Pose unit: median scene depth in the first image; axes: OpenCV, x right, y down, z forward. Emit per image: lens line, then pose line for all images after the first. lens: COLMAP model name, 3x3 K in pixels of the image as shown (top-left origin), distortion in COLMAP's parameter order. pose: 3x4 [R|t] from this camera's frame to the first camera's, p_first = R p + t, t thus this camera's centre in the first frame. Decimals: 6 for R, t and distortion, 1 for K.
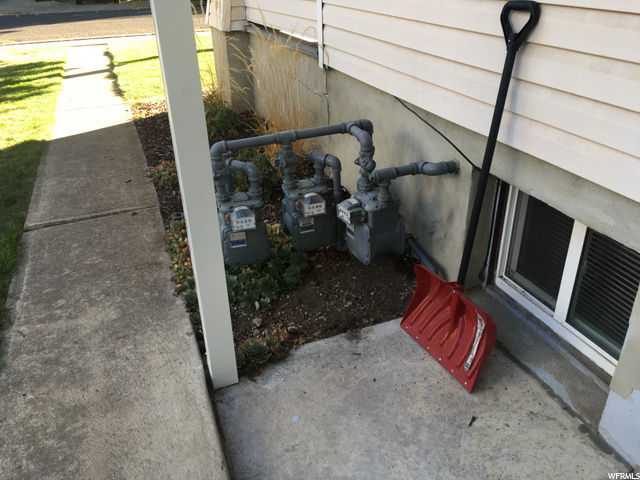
lens RADIAL K [[540.8, 0, 315.4], [0, 540.8, 239.8], [0, 0, 1]] dist [0.064489, -0.085815]
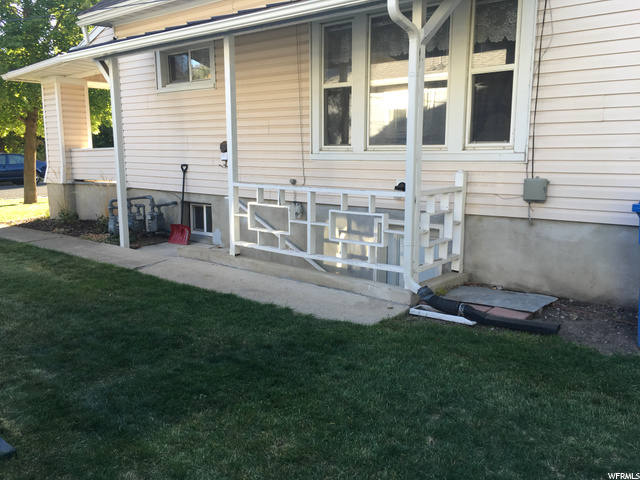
lens RADIAL K [[540.8, 0, 315.4], [0, 540.8, 239.8], [0, 0, 1]] dist [0.064489, -0.085815]
pose [[0.869140, -0.058098, 0.491142, -0.872071], [0.211750, 0.941164, -0.263387, 1.458331], [-0.446943, 0.332920, 0.830305, -2.818820]]
